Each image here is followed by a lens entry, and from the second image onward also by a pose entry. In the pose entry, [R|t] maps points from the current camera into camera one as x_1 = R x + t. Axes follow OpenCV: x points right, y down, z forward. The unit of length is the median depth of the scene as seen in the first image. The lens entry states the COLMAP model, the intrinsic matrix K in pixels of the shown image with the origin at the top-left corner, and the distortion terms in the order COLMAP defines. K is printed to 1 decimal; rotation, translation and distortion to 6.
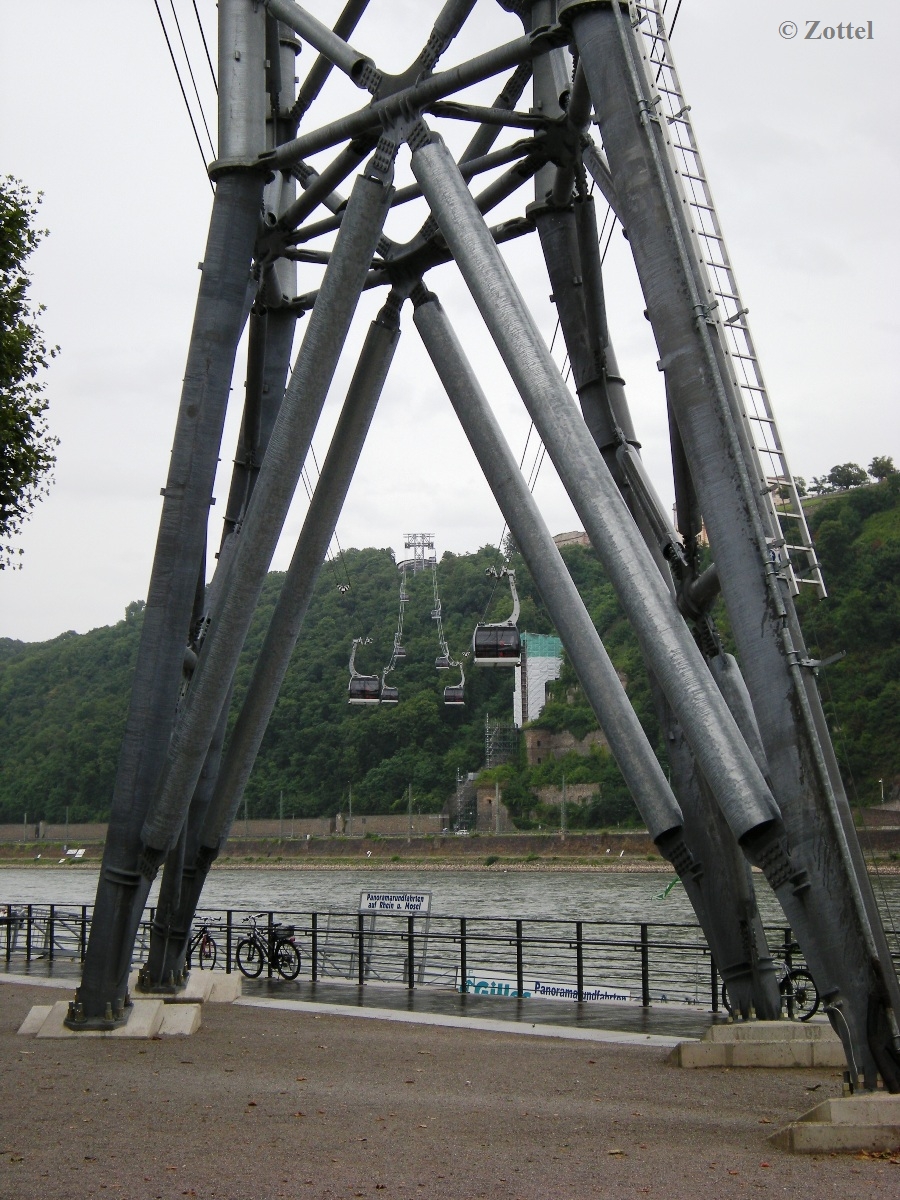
lens RADIAL K [[2050.5, 0, 451.7], [0, 2050.5, 601.5], [0, 0, 1]] dist [-0.017970, 0.000000]
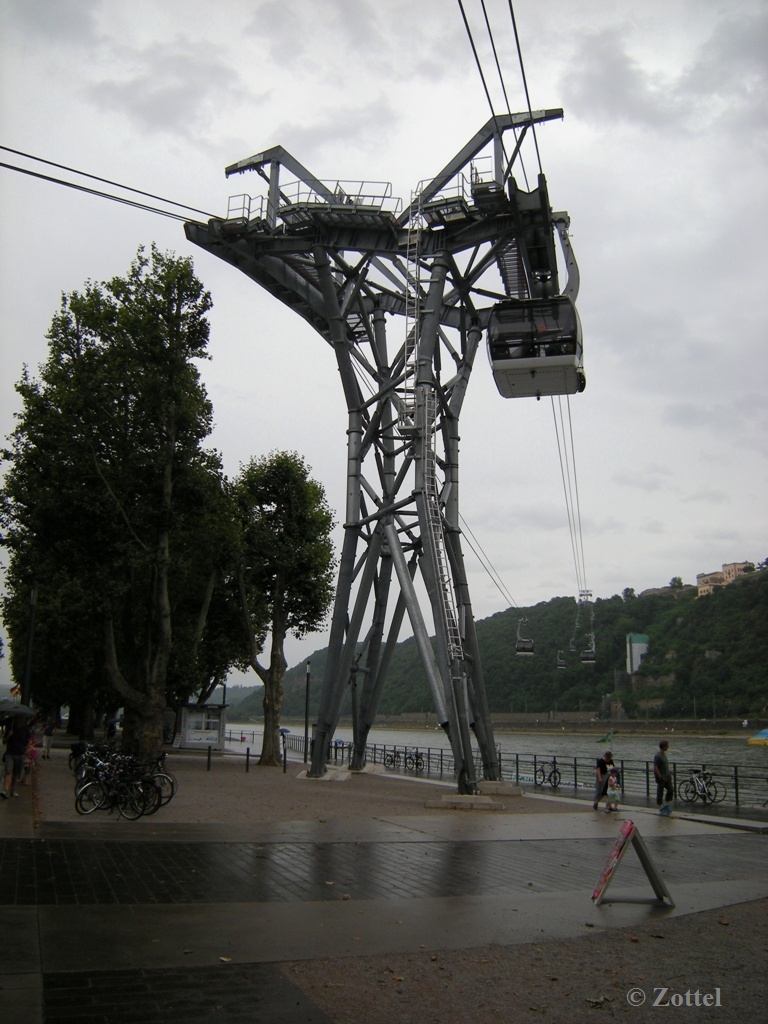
lens RADIAL K [[866.8, 0, 384.8], [0, 866.8, 509.7], [0, 0, 1]] dist [-0.116593, -0.000747]
pose [[0.968191, -0.031749, -0.248191, 0.011446], [0.000431, 0.992127, -0.125234, -0.001972], [0.250213, 0.121144, 0.960582, -0.014354]]
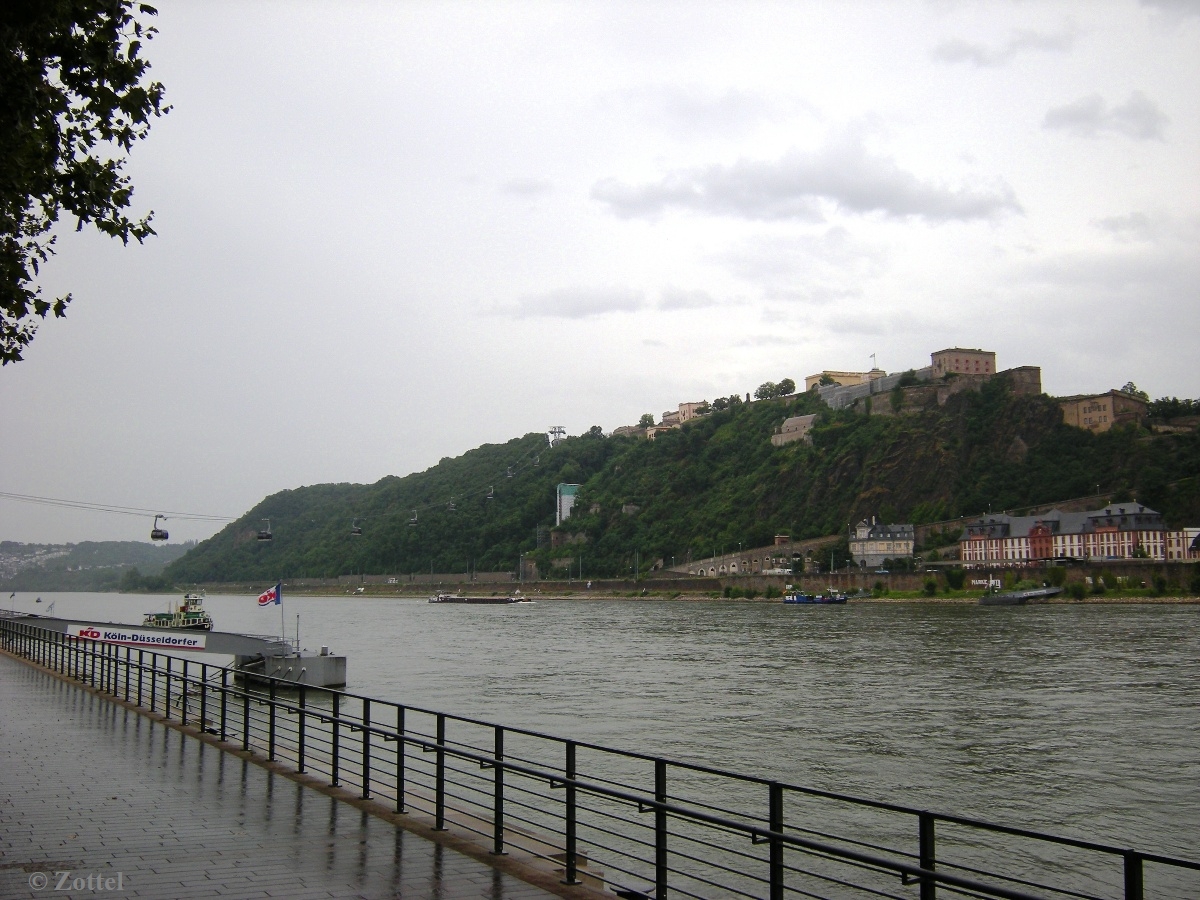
lens RADIAL K [[1336.1, 0, 600.1], [0, 1336.1, 448.3], [0, 0, 1]] dist [0.001522, 0.000000]
pose [[0.987438, -0.013715, -0.157411, 0.296344], [0.016741, 0.999699, 0.017912, -0.045399], [0.157118, -0.020322, 0.987371, -0.332989]]
